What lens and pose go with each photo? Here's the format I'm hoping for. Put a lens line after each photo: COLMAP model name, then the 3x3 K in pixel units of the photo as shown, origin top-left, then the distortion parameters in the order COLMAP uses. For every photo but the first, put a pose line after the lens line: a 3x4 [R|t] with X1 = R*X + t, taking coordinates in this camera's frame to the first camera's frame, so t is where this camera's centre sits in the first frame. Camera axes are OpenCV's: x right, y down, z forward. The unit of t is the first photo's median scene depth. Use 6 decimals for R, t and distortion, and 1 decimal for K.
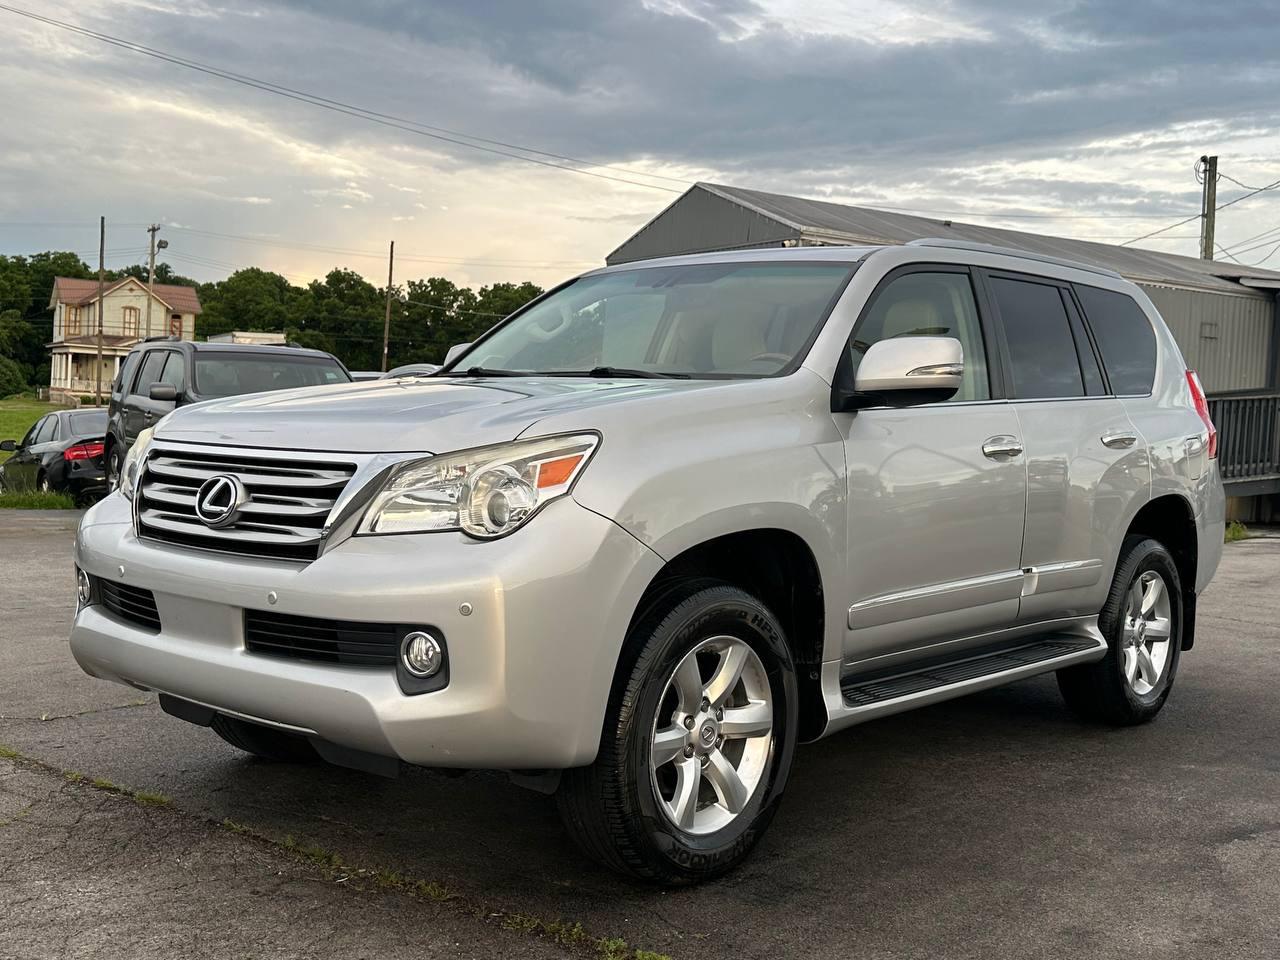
lens RADIAL K [[2445.1, 0, 640.0], [0, 2445.1, 480.0], [0, 0, 1]] dist [0.133937, -0.250282]
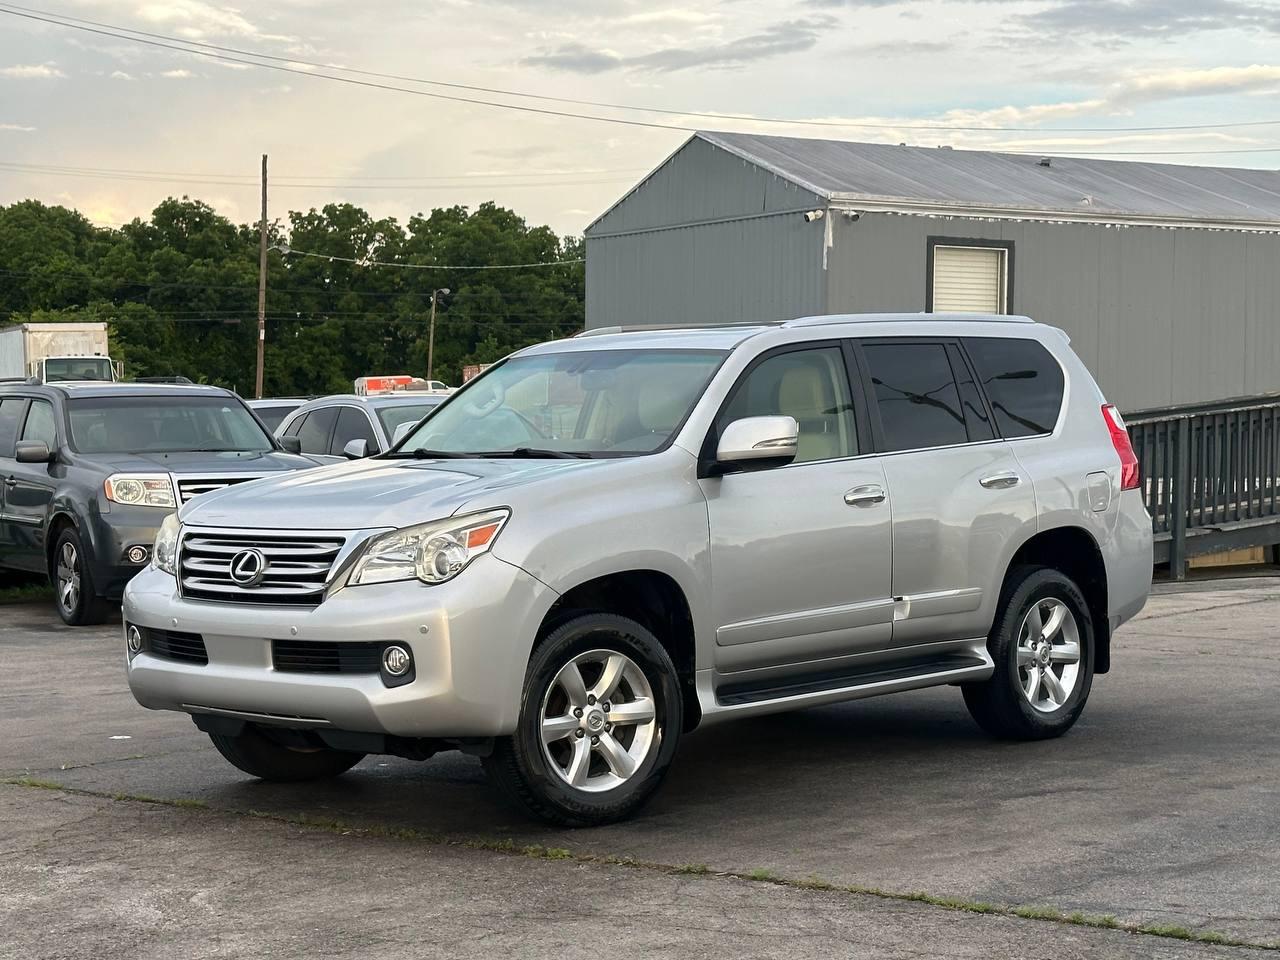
lens RADIAL K [[6443.9, 0, 640.0], [0, 6443.9, 480.0], [0, 0, 1]] dist [-0.486619, 2.833843]
pose [[0.998362, -0.047963, -0.031180, 0.151021], [0.047759, 0.998833, -0.007238, -0.003826], [0.031491, 0.005737, 0.999488, -2.355337]]
